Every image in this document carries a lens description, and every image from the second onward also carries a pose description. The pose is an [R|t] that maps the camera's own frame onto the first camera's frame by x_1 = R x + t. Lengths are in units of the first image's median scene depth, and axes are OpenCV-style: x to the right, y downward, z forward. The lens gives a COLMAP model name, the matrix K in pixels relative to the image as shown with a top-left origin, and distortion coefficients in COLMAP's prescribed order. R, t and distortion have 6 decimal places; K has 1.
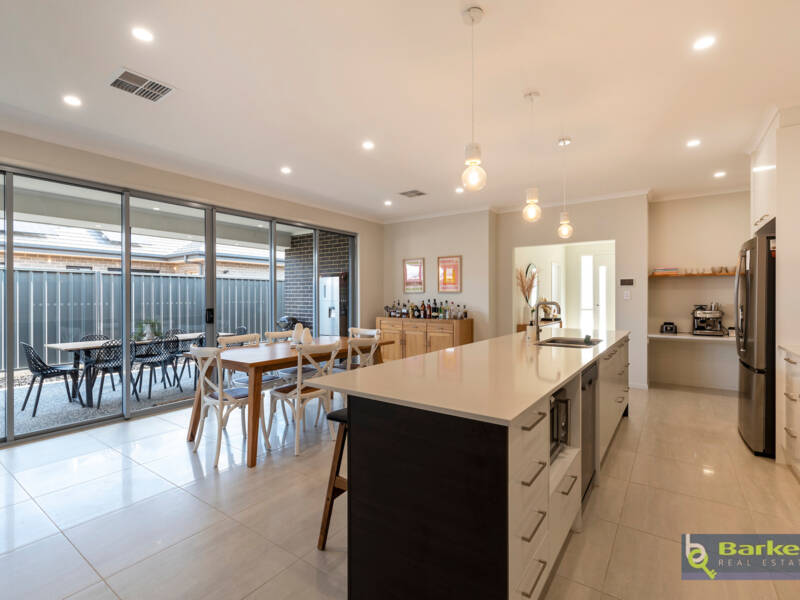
lens RADIAL K [[390.0, 0, 395.6], [0, 390.0, 297.1], [0, 0, 1]] dist [0.000061, 0.000066]
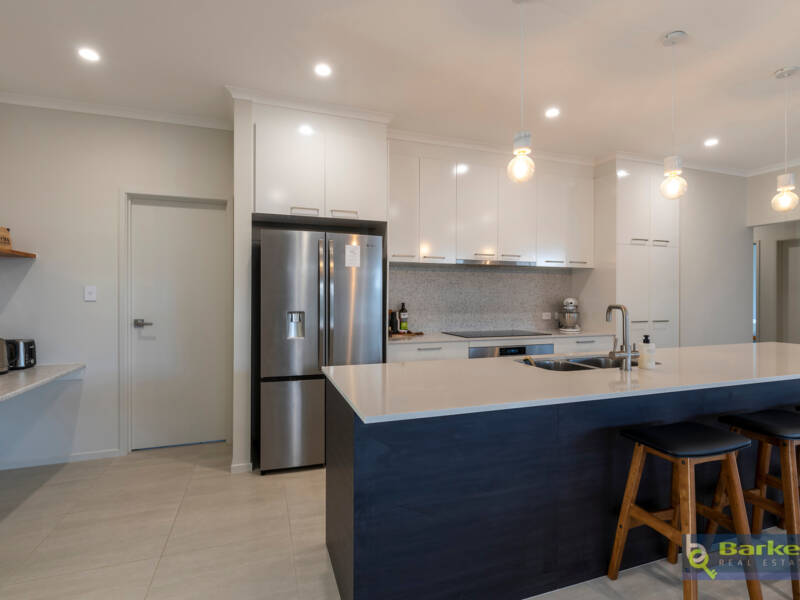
lens RADIAL K [[402.1, 0, 396.9], [0, 402.1, 299.9], [0, 0, 1]] dist [-0.001420, -0.000471]
pose [[-0.818052, -0.007350, 0.575097, 0.180961], [-0.001837, 0.999947, 0.010166, -0.002239], [-0.575141, 0.007260, -0.818022, 1.054640]]
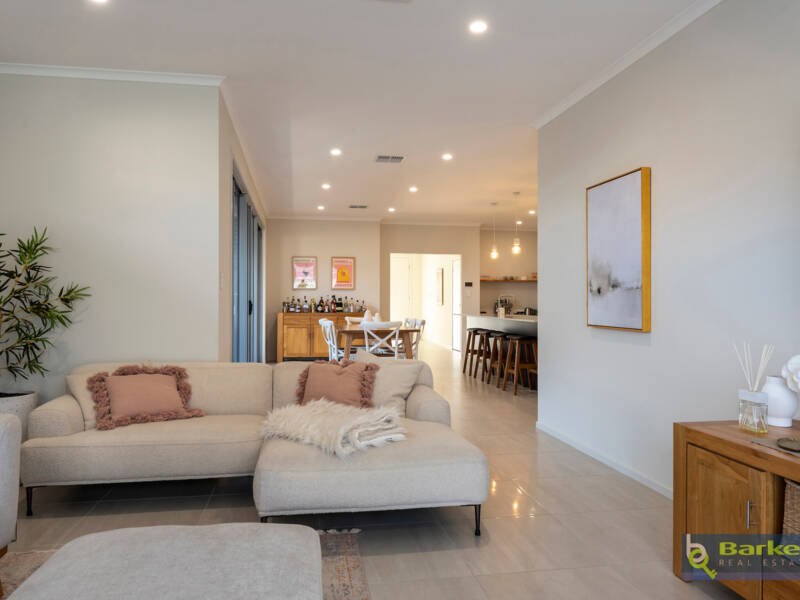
lens RADIAL K [[596.0, 0, 404.5], [0, 596.0, 298.2], [0, 0, 1]] dist [-0.008643, -0.000483]
pose [[0.694557, 0.004560, 0.719423, -1.212028], [-0.002255, 0.999989, -0.004161, 0.024605], [-0.719434, 0.001268, 0.694559, -0.386677]]
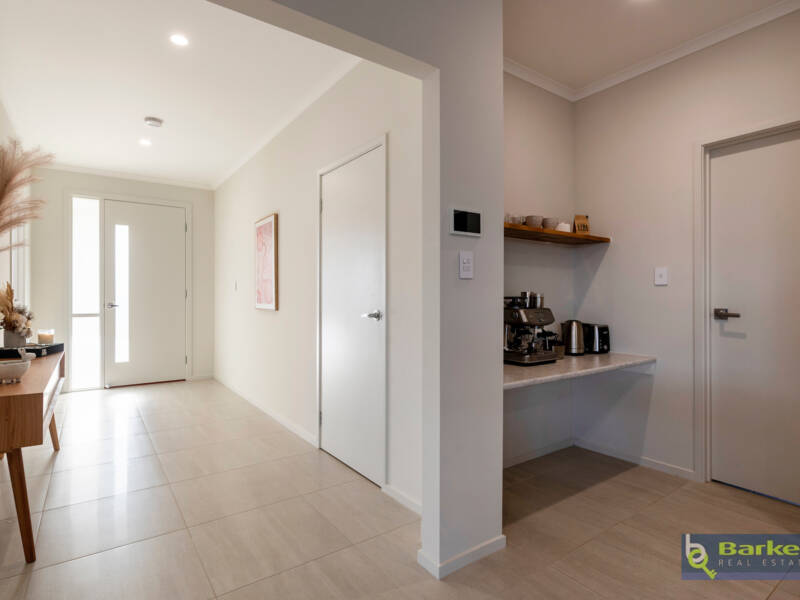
lens RADIAL K [[429.3, 0, 392.3], [0, 429.3, 295.1], [0, 0, 1]] dist [-0.001364, 0.000173]
pose [[0.331408, 0.005911, 0.943469, 0.266108], [-0.000221, 0.999981, -0.006187, 0.021916], [-0.943487, 0.001842, 0.331403, 0.972108]]
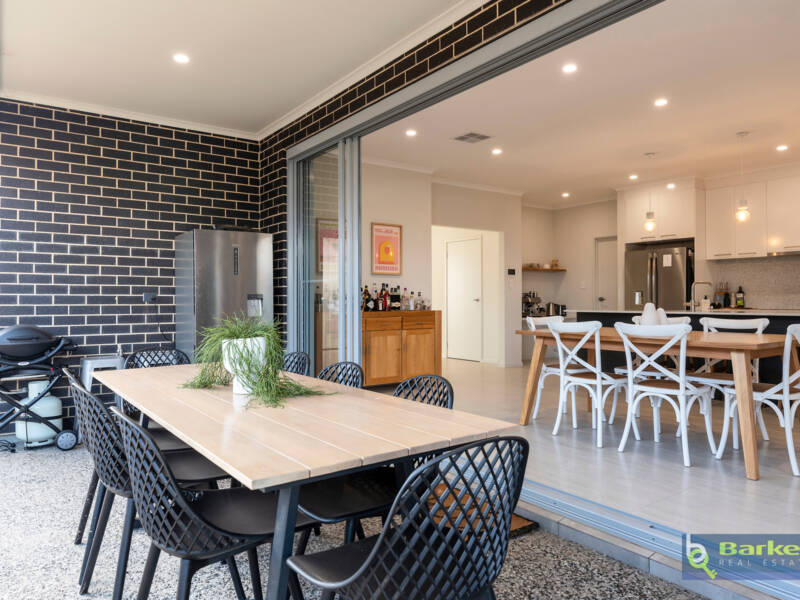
lens RADIAL K [[565.5, 0, 399.7], [0, 565.5, 296.2], [0, 0, 1]] dist [-0.008138, -0.001098]
pose [[0.315197, 0.007419, 0.948997, -1.047129], [0.003062, 0.999956, -0.008834, 0.045193], [-0.949021, 0.005690, 0.315161, 0.820761]]
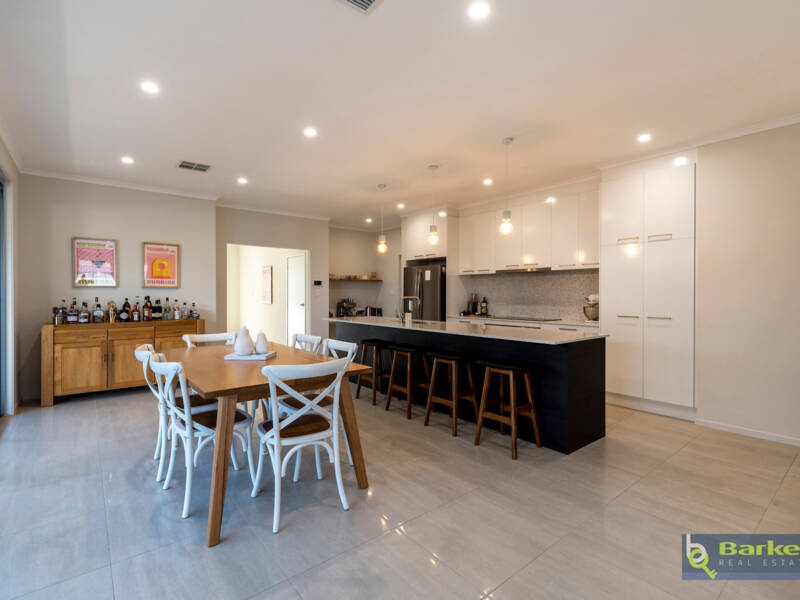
lens RADIAL K [[390.0, 0, 400.3], [0, 390.0, 298.3], [0, 0, 1]] dist [0.000061, 0.000066]
pose [[0.260890, -0.009451, 0.965322, -0.651582], [-0.000273, 0.999951, 0.009864, 0.001721], [-0.965368, -0.002837, 0.260875, 0.384761]]
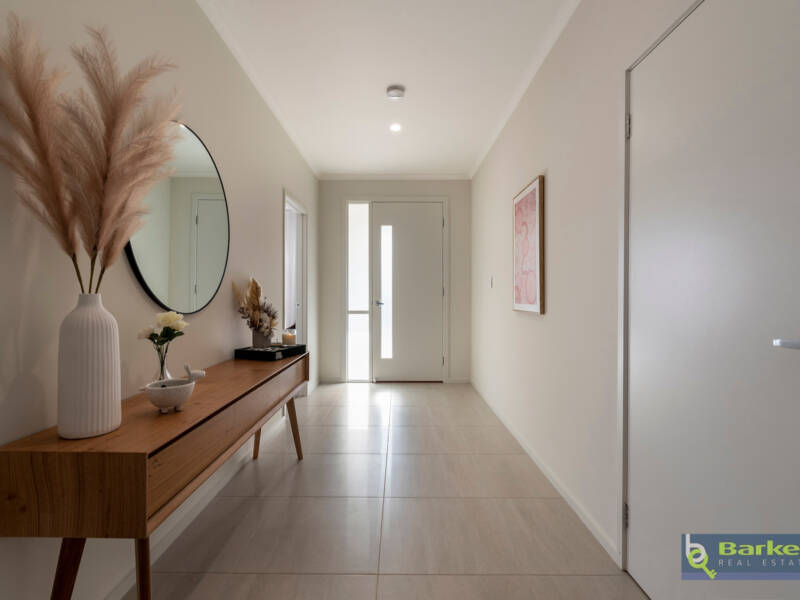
lens RADIAL K [[390.0, 0, 399.6], [0, 390.0, 297.8], [0, 0, 1]] dist [0.000061, 0.000066]
pose [[0.809919, -0.000418, 0.586541, 0.483277], [-0.002347, 0.999989, 0.003955, 0.022910], [-0.586537, -0.004580, 0.809910, 1.125884]]
